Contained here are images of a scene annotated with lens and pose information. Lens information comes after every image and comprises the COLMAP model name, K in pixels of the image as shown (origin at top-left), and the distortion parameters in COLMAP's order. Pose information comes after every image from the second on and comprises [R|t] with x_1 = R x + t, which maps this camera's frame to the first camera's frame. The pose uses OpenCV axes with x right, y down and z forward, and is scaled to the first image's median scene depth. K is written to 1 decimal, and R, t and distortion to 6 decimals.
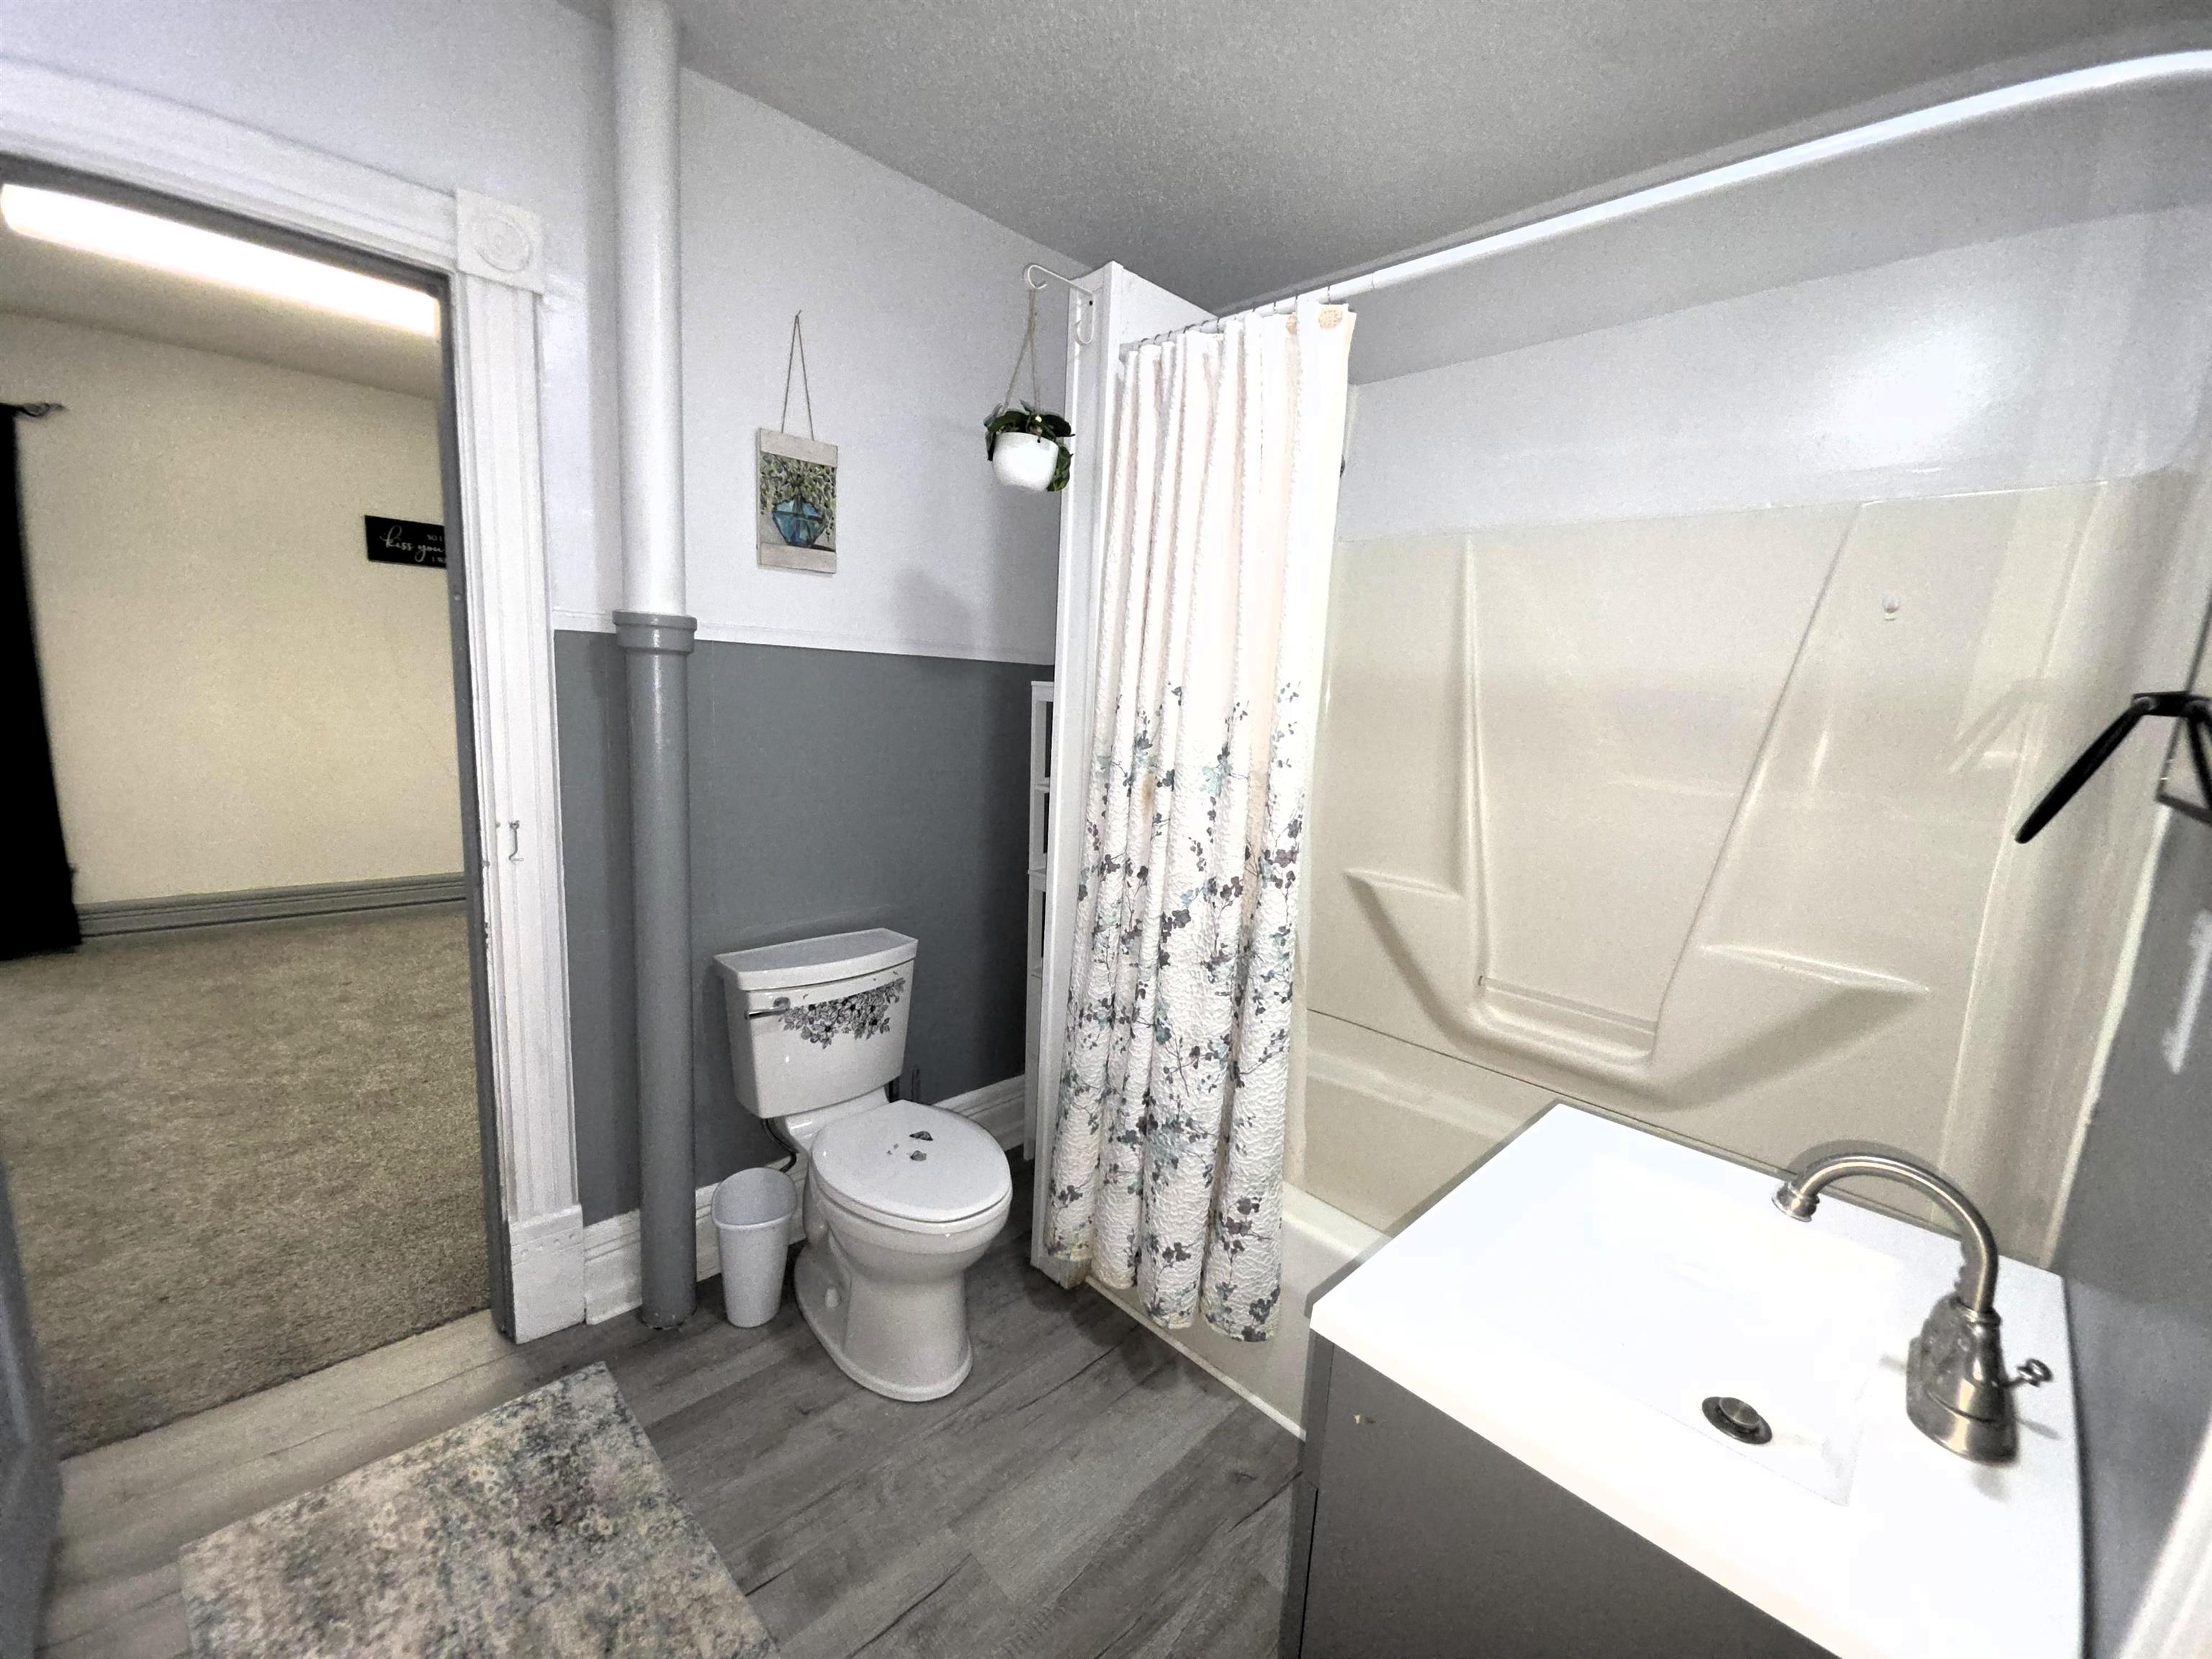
lens RADIAL K [[885.5, 0, 1095.7], [0, 885.5, 831.9], [0, 0, 1]] dist [0.007324, -0.004502]
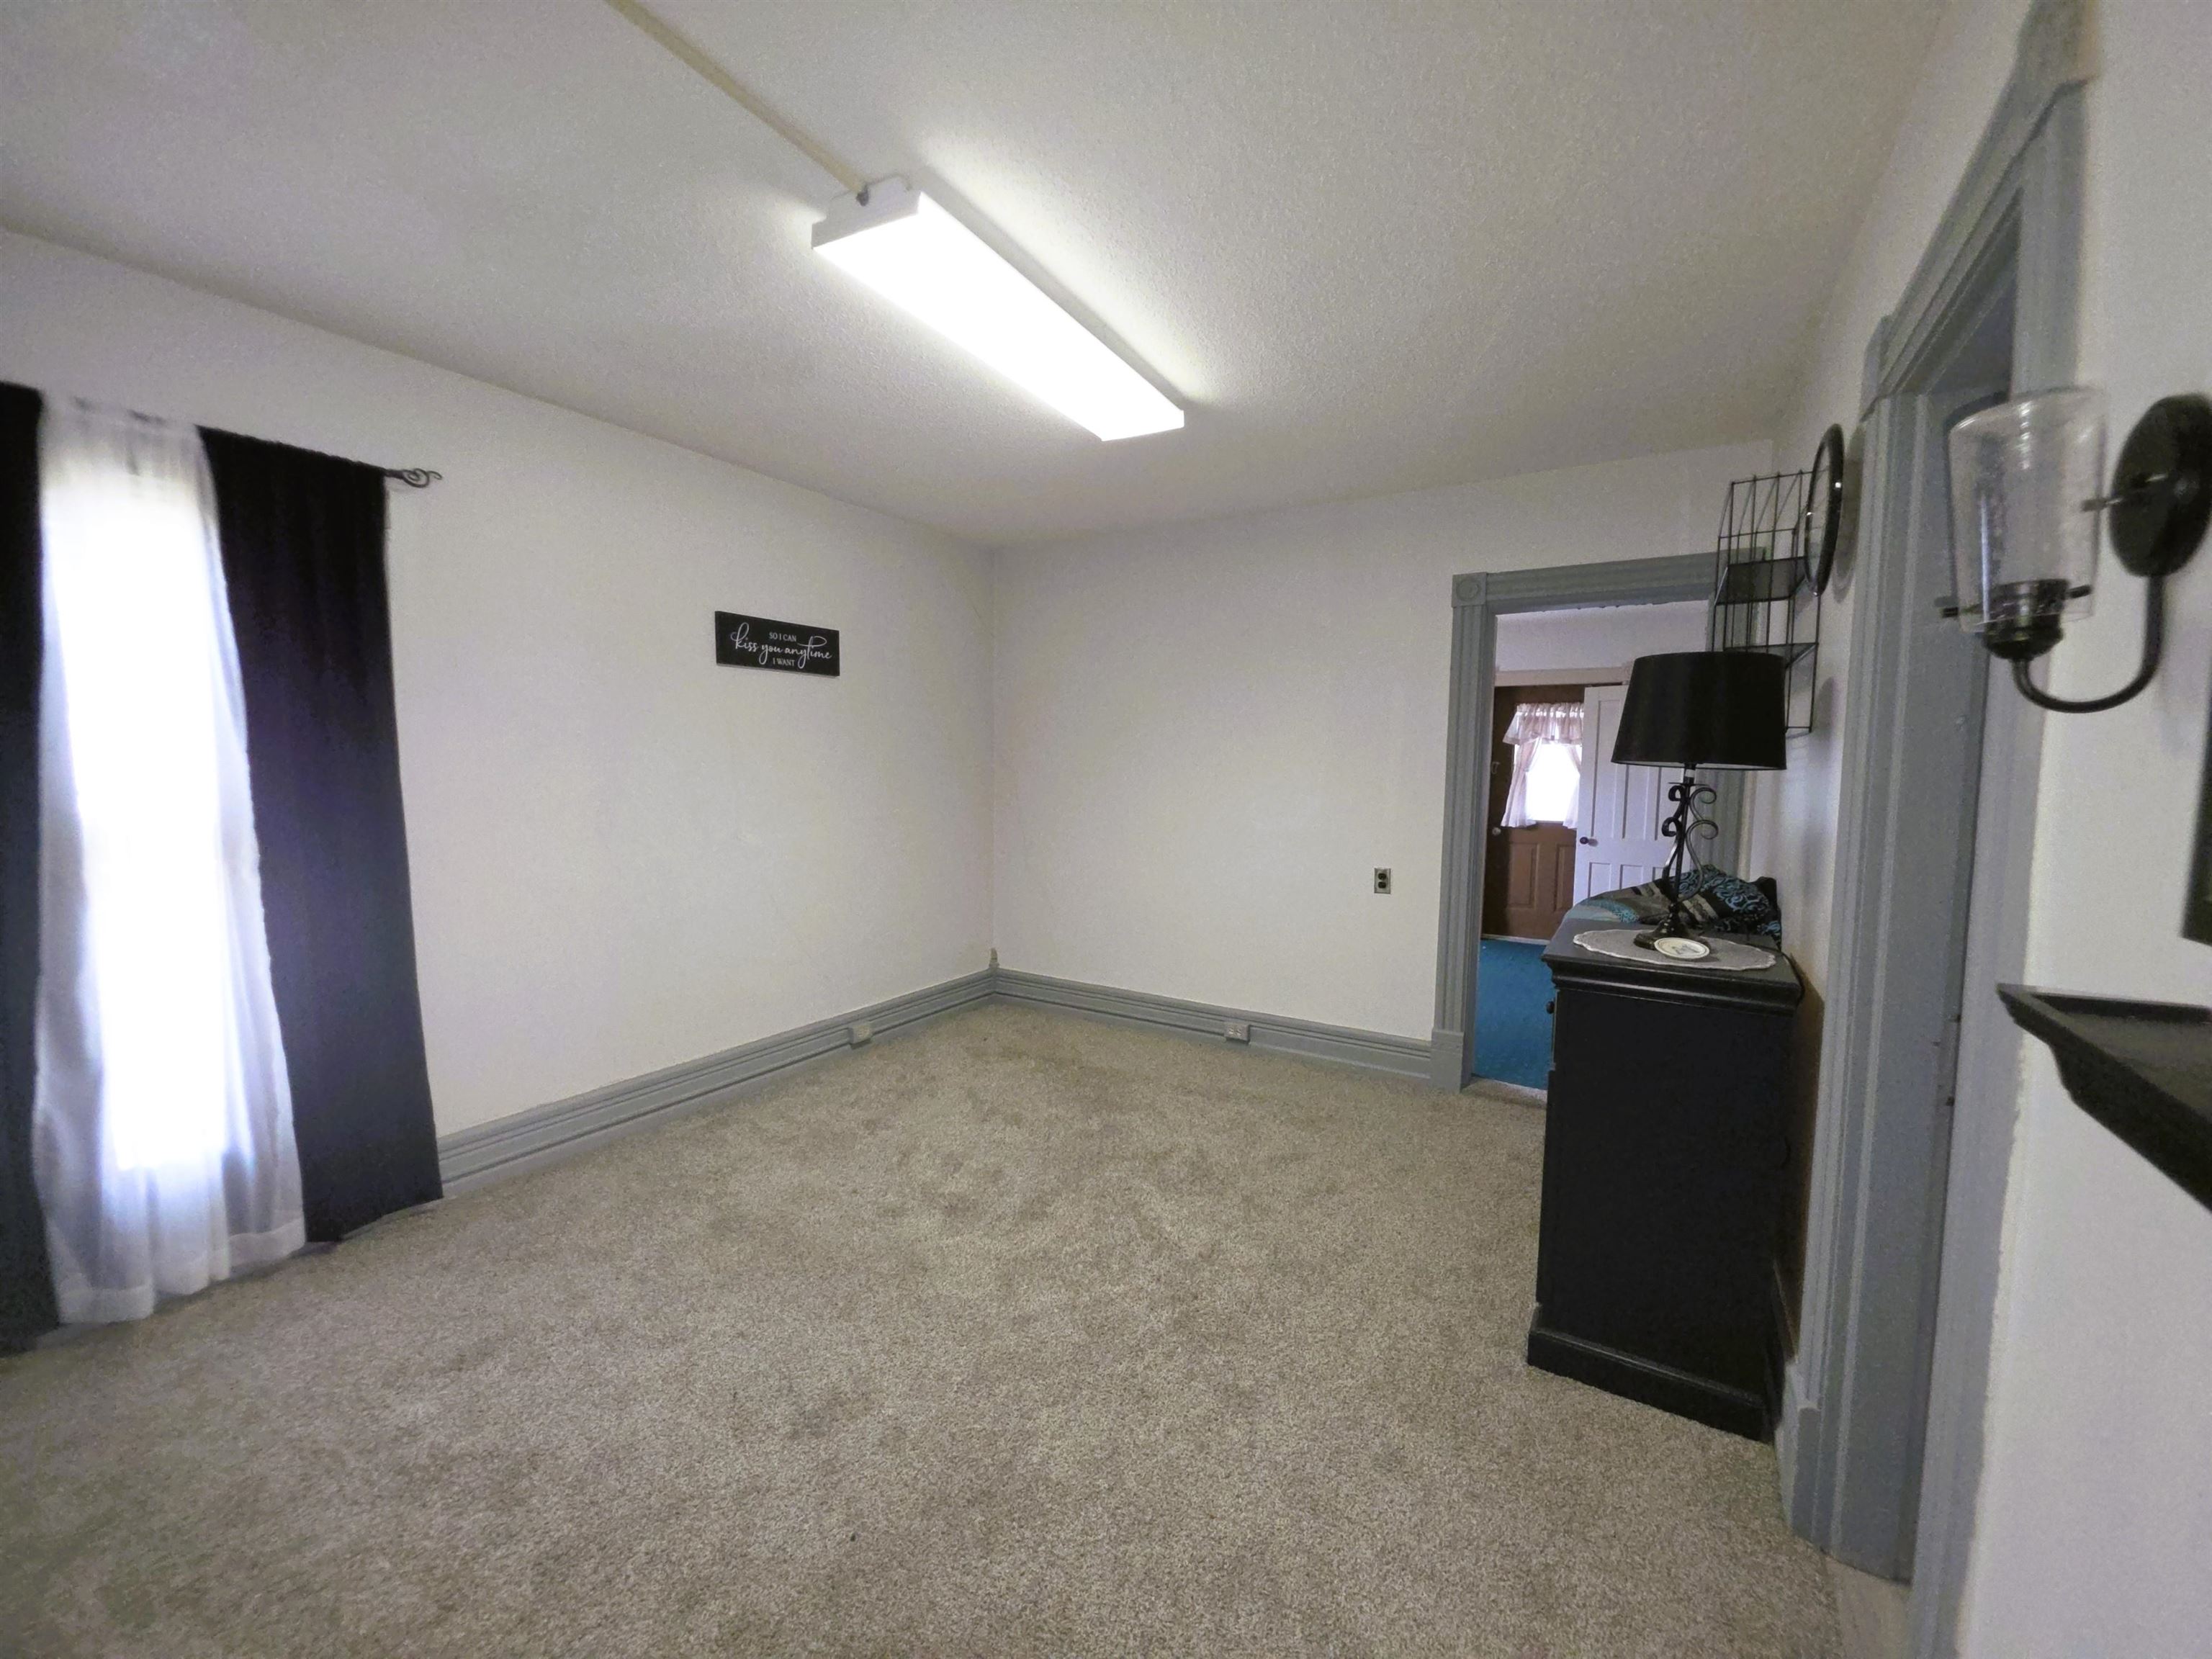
lens RADIAL K [[885.5, 0, 1105.9], [0, 885.5, 831.9], [0, 0, 1]] dist [0.007324, -0.004502]
pose [[0.967082, -0.058665, 0.247612, -0.831102], [0.077694, 0.994670, -0.067785, -0.081165], [-0.242315, 0.084792, 0.966485, 0.157428]]
